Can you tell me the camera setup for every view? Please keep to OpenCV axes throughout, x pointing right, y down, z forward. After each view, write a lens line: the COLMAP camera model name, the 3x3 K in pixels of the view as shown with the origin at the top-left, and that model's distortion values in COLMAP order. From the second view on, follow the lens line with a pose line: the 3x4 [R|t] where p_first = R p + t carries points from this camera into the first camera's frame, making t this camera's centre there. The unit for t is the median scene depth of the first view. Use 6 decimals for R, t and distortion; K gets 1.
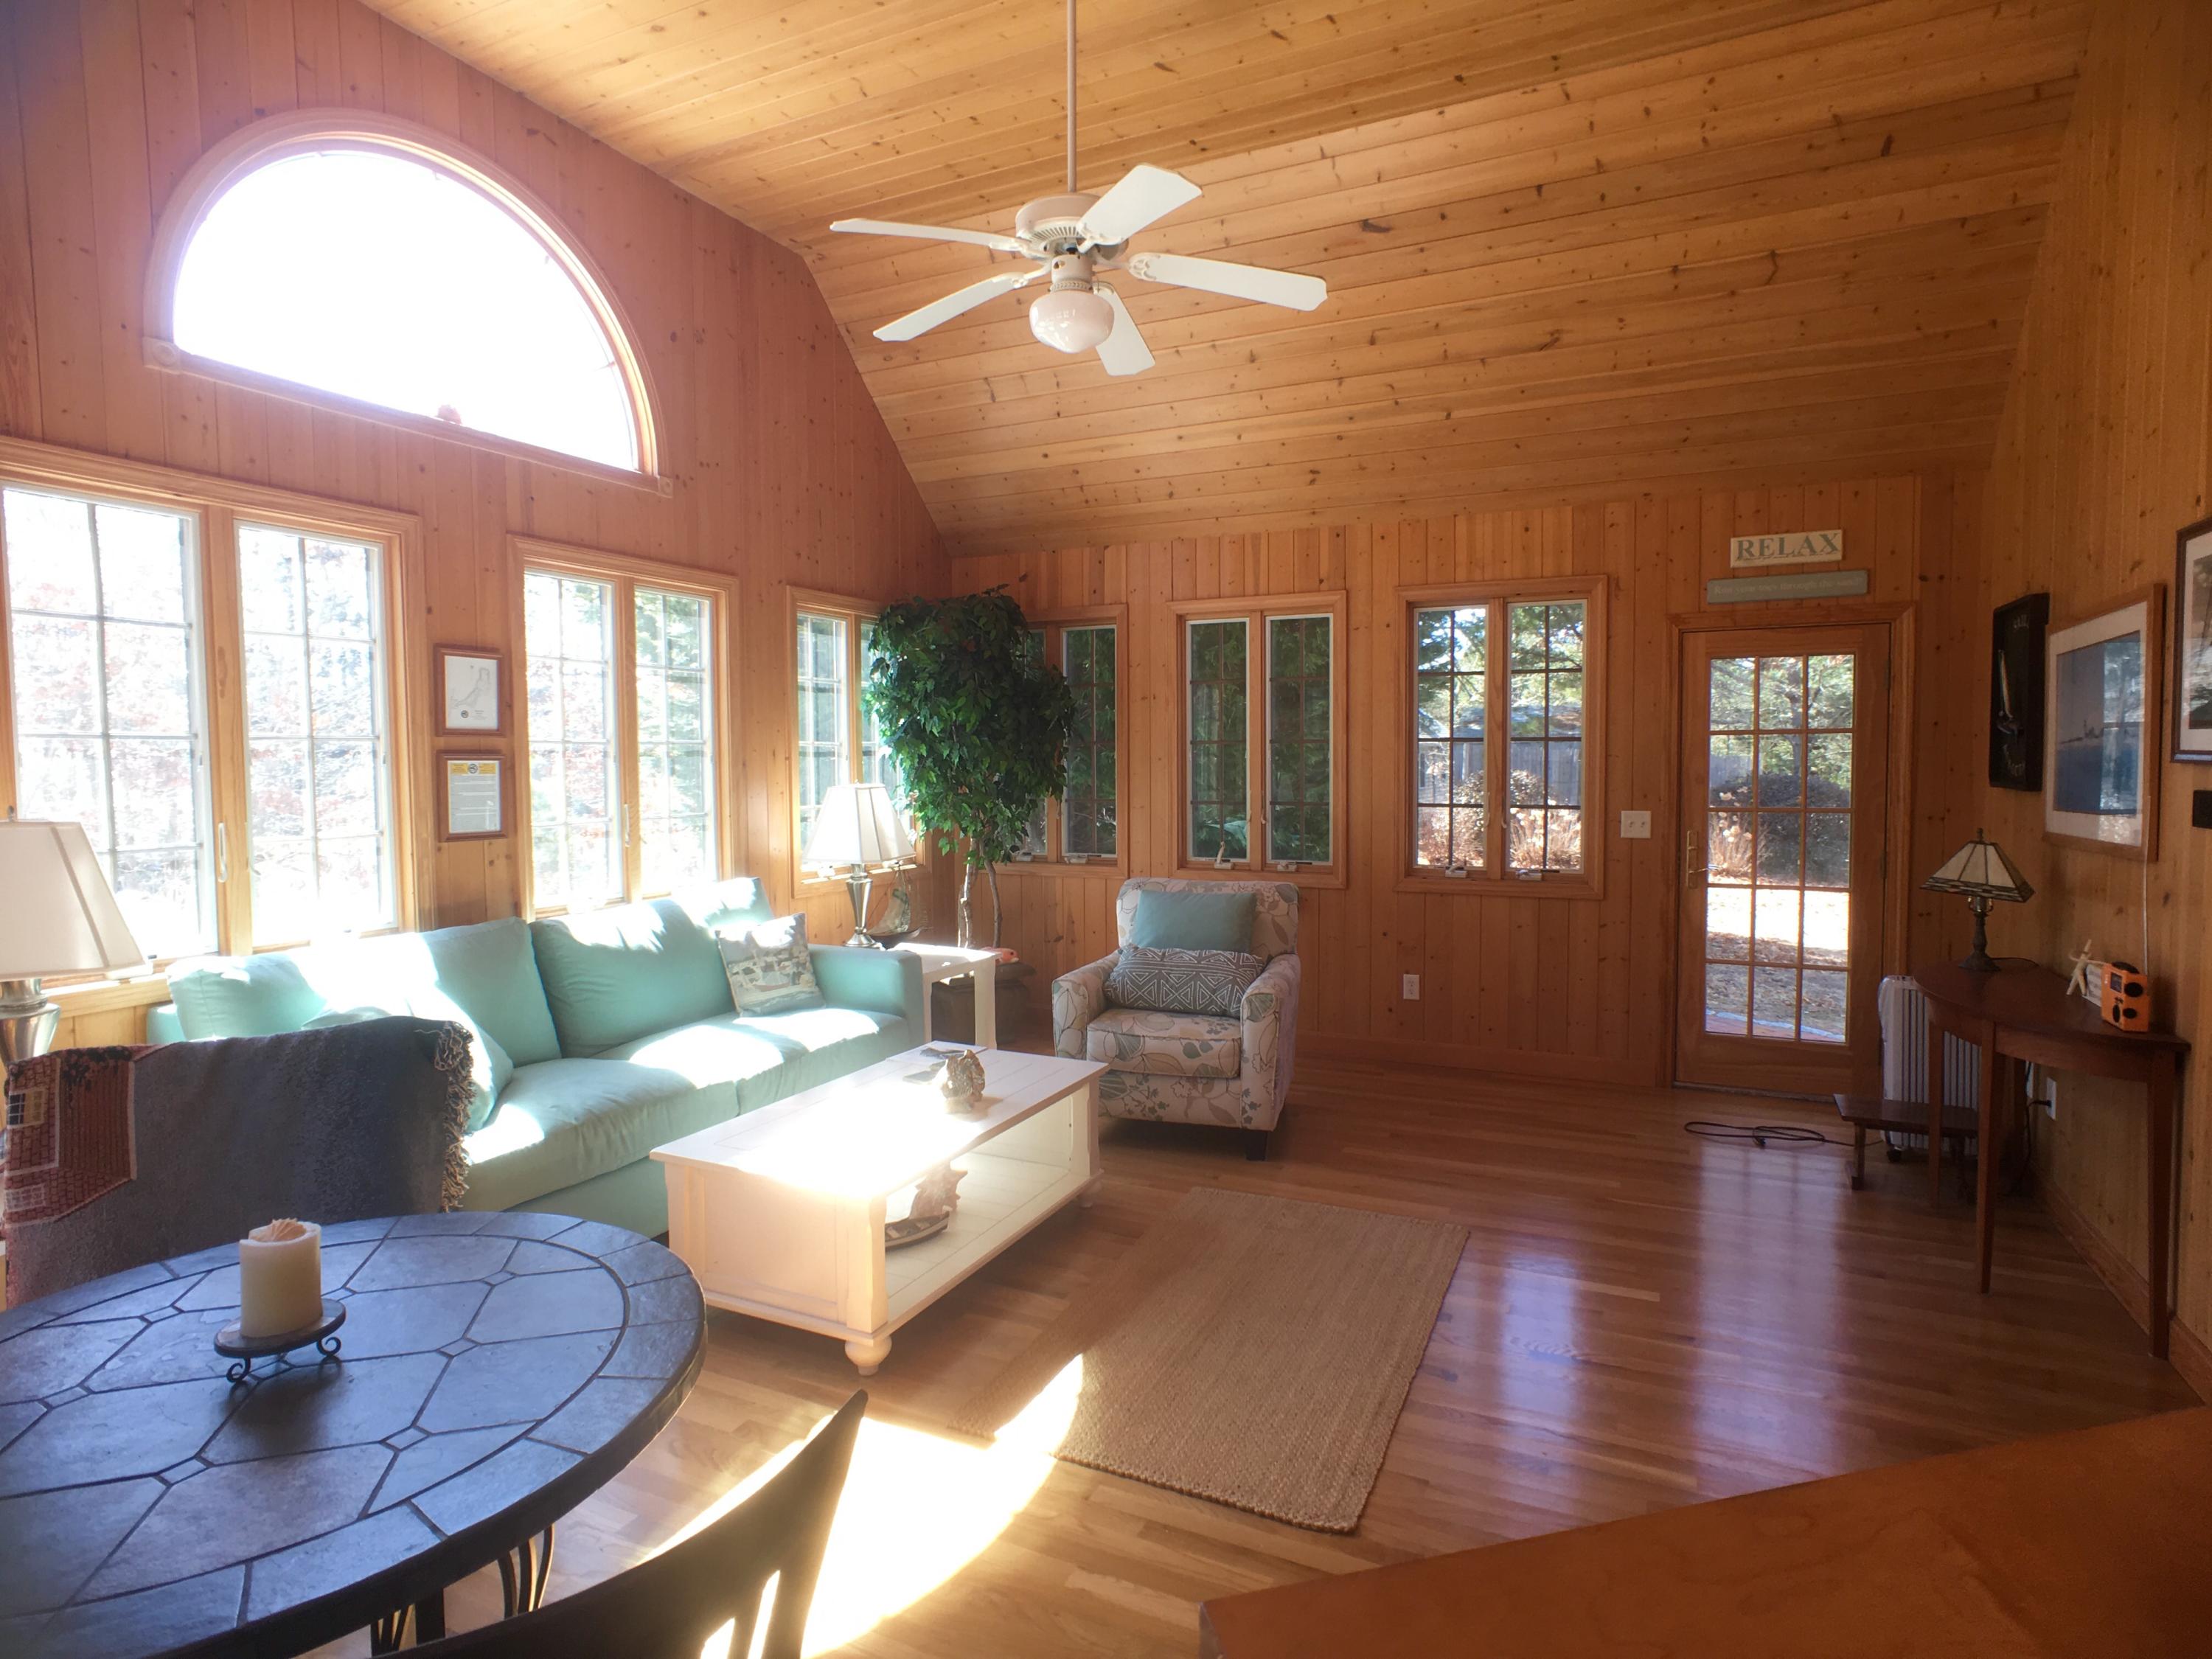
lens RADIAL K [[1182.7, 0, 1117.3], [0, 1182.7, 815.0], [0, 0, 1]] dist [-0.048074, 0.035696]
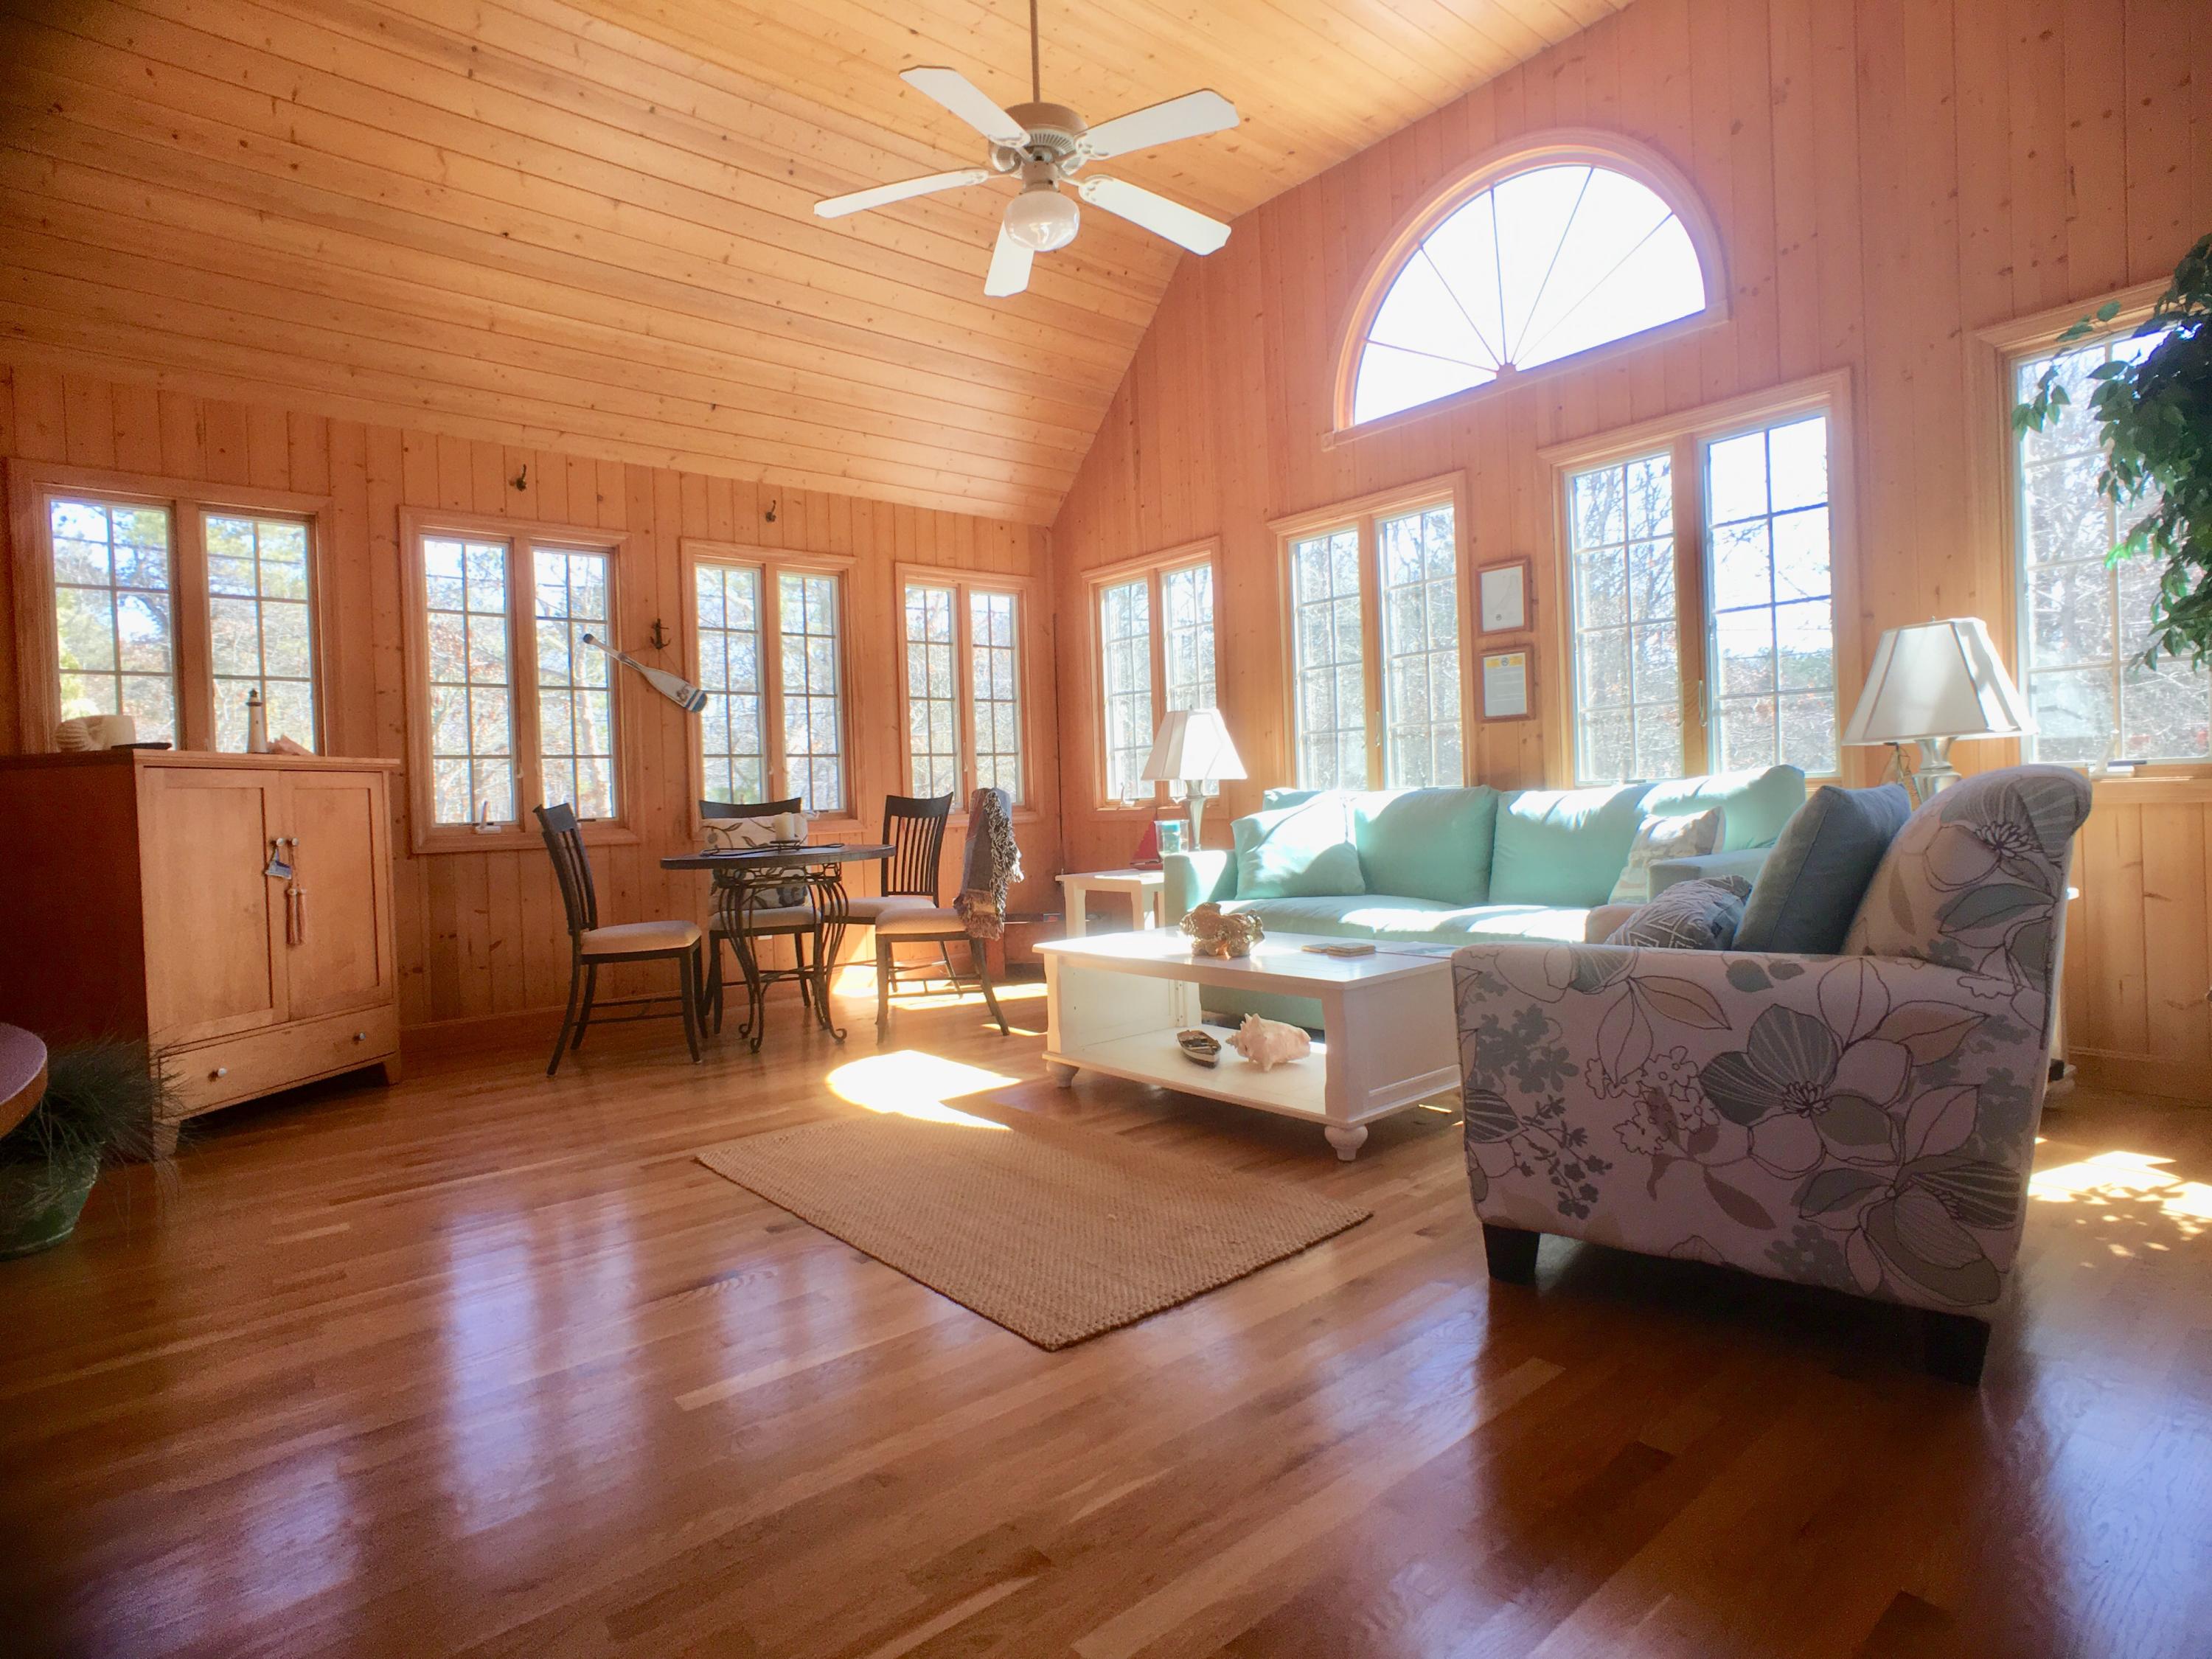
lens RADIAL K [[1182.7, 0, 1117.3], [0, 1182.7, 815.0], [0, 0, 1]] dist [-0.048074, 0.035696]
pose [[-0.413465, 0.031995, -0.909958, 0.667452], [-0.003200, 0.999325, 0.036591, 0.069491], [0.910514, 0.018041, -0.413084, 1.065454]]
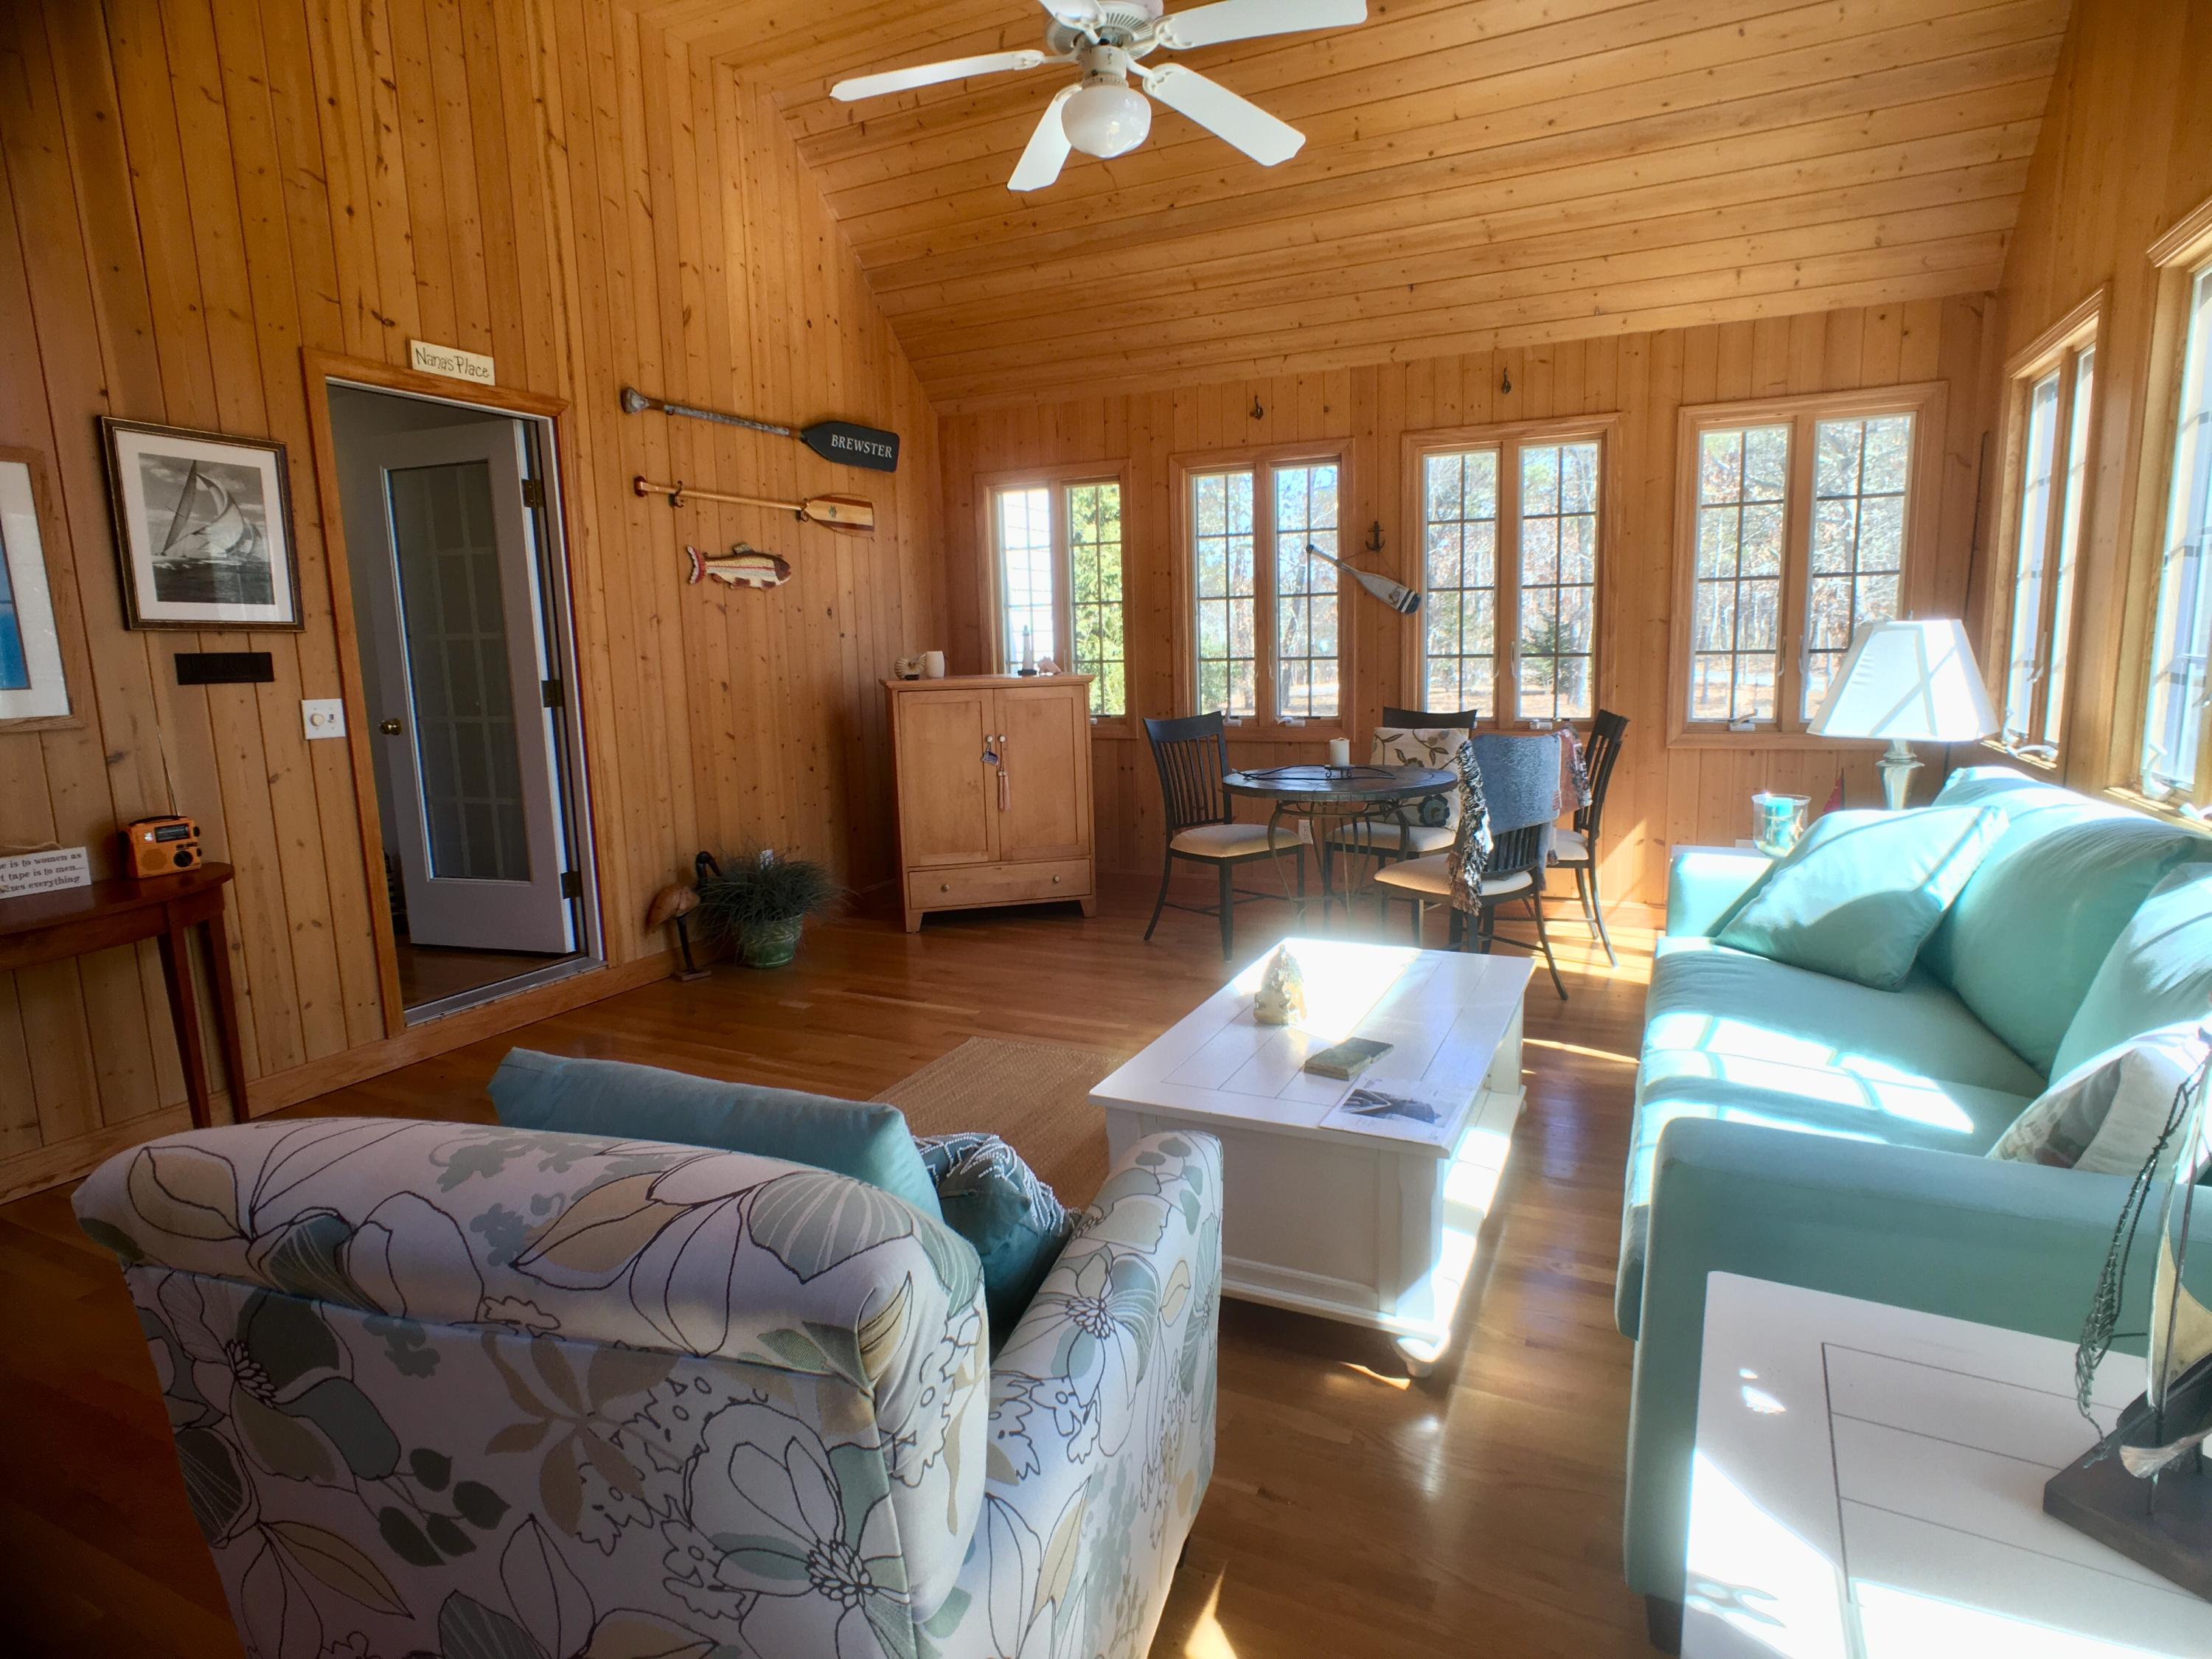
lens RADIAL K [[1182.7, 0, 1117.3], [0, 1182.7, 815.0], [0, 0, 1]] dist [-0.048074, 0.035696]
pose [[-0.999427, 0.028161, 0.018766, -0.040283], [0.031200, 0.981546, 0.188666, -0.034393], [-0.013107, 0.189144, -0.981862, 1.410350]]
